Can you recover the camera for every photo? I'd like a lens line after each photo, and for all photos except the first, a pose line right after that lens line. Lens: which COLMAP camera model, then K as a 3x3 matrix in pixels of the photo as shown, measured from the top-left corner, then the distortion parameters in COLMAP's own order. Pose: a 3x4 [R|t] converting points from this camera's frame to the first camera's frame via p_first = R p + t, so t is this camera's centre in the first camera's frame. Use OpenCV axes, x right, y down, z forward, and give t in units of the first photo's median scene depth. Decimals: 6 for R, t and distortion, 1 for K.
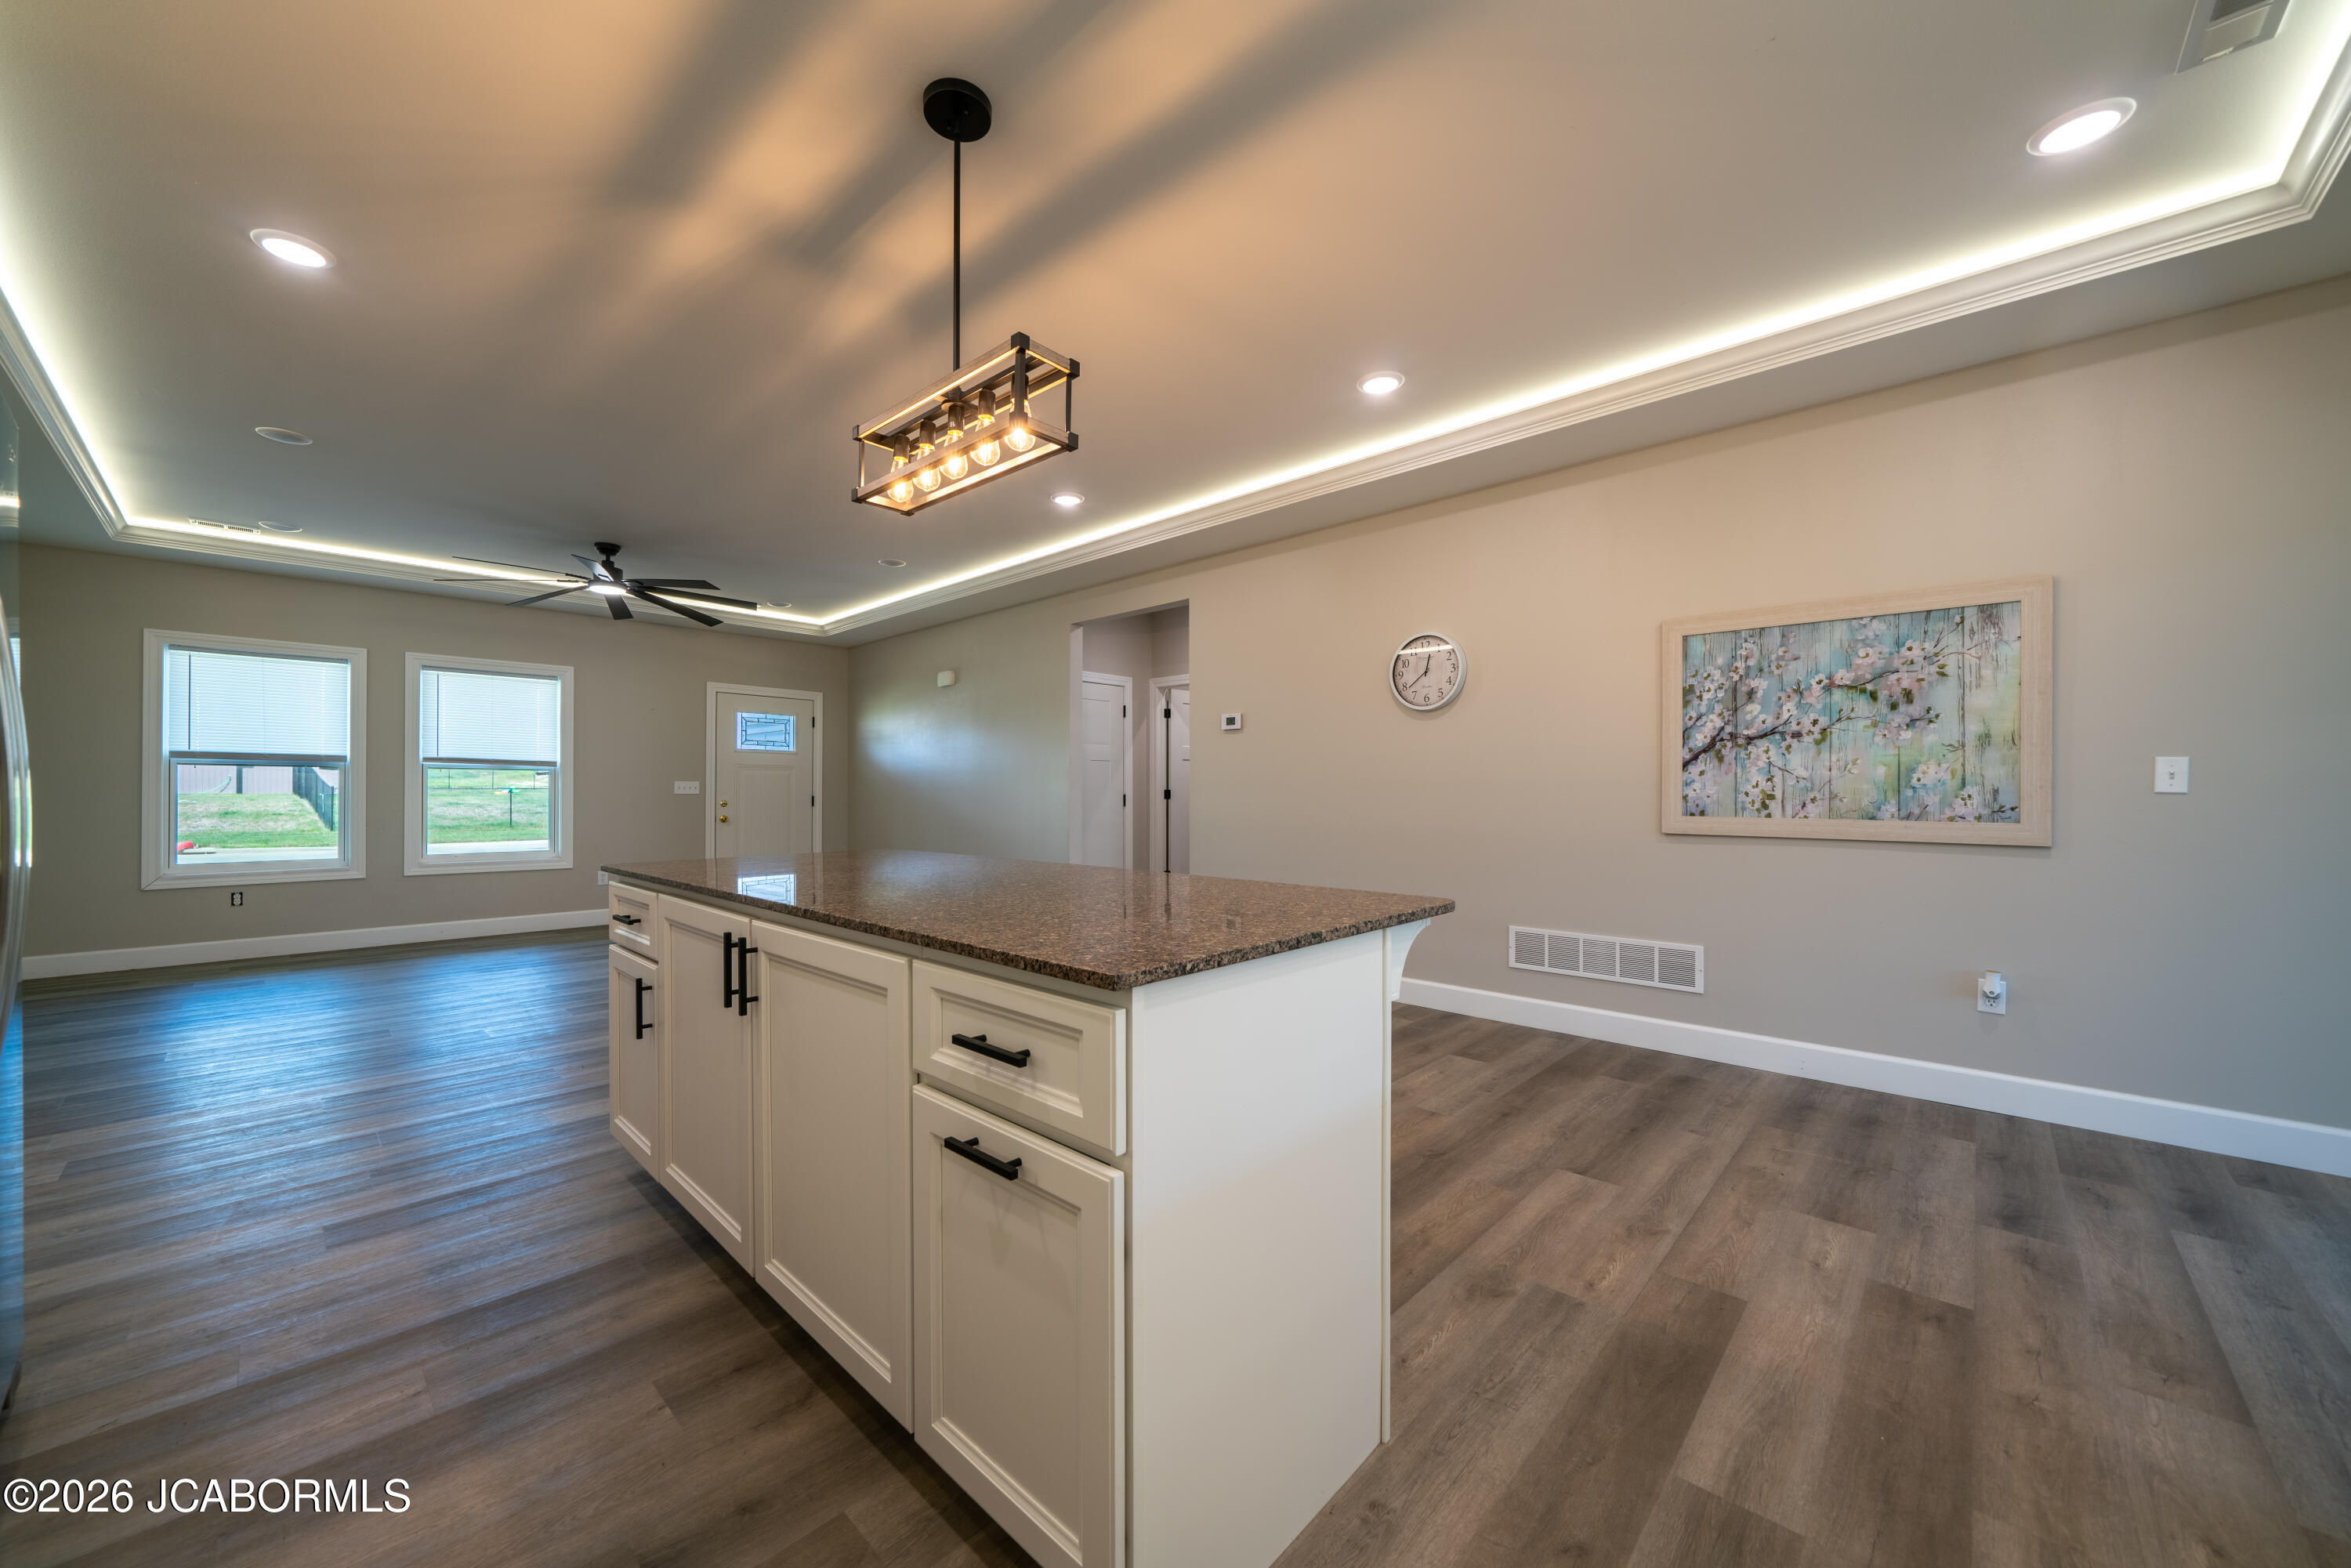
lens RADIAL K [[865.2, 0, 1157.9], [0, 865.2, 791.3], [0, 0, 1]] dist [-0.005488, 0.000440]
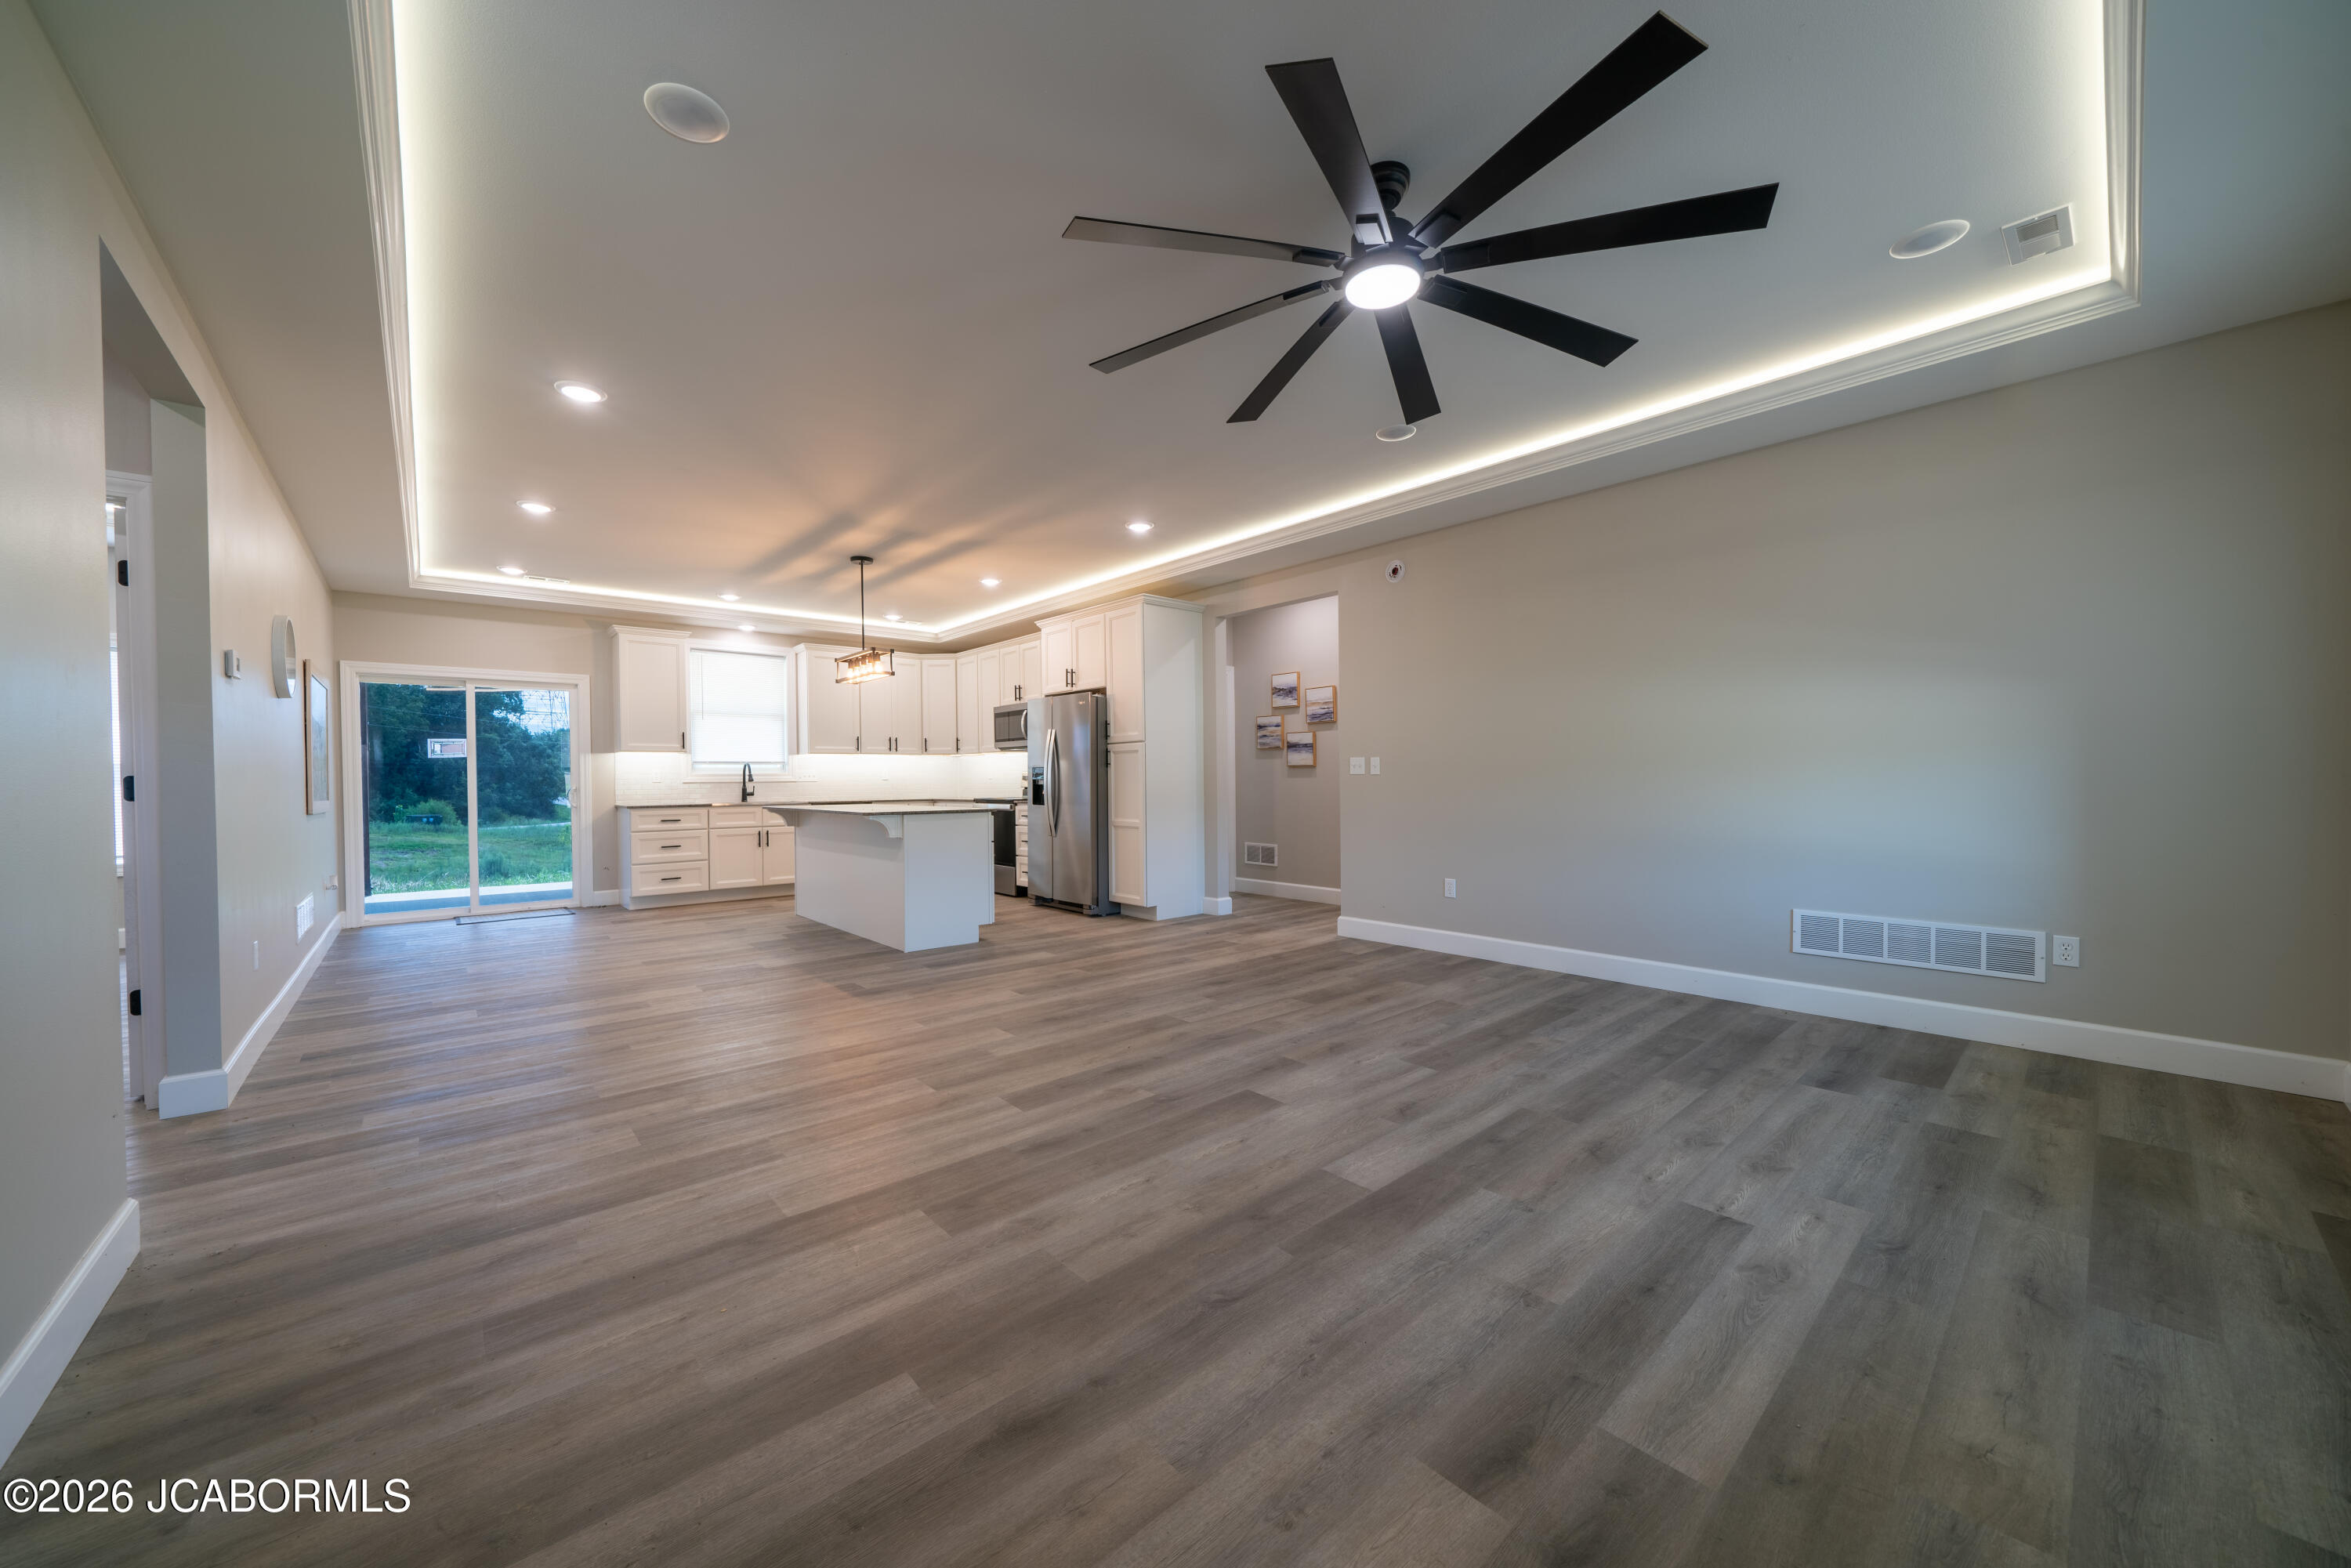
lens RADIAL K [[865.2, 0, 1139.9], [0, 865.2, 786.0], [0, 0, 1]] dist [-0.005488, 0.000440]
pose [[-0.992912, 0.008460, 0.118549, -0.976576], [0.008916, 0.999955, 0.003317, 0.013325], [-0.118516, 0.004350, -0.992943, 2.451095]]
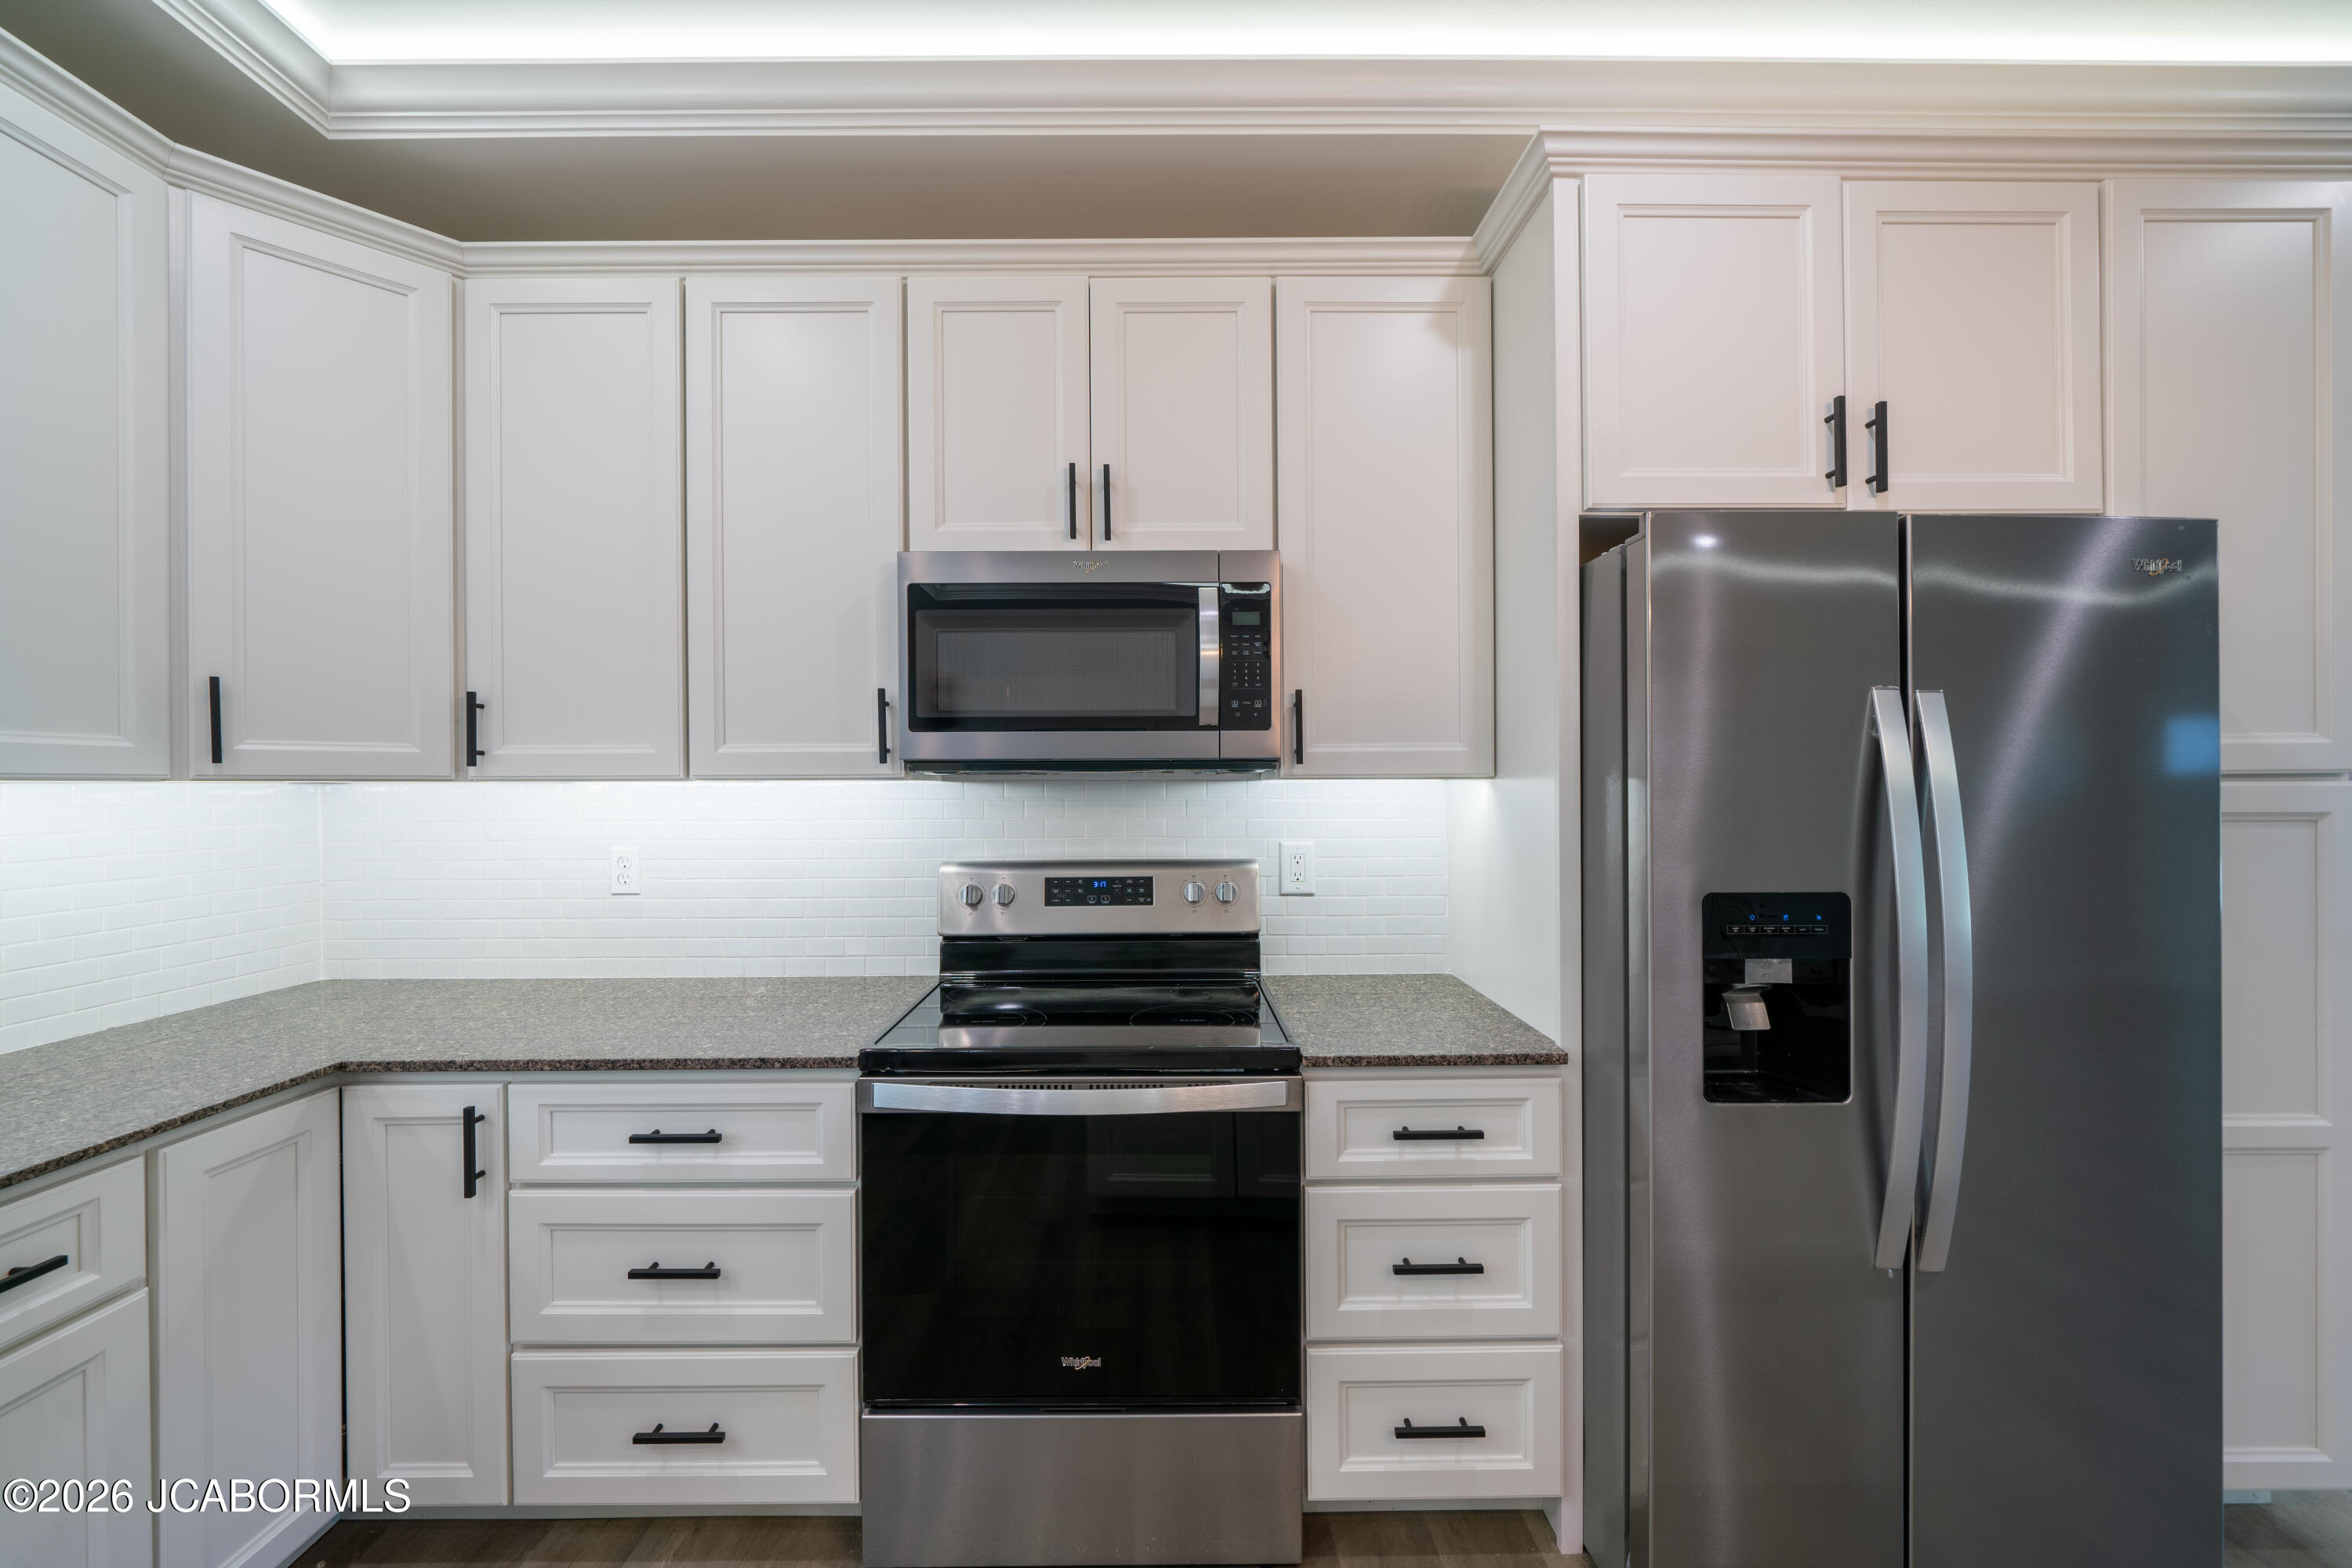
lens RADIAL K [[865.6, 0, 1154.8], [0, 865.6, 789.6], [0, 0, 1]] dist [-0.005488, 0.000440]
pose [[-0.718752, 0.005695, -0.695244, 0.006317], [0.006285, 0.999979, 0.001693, -0.077859], [0.695238, -0.003153, -0.718772, 0.411744]]
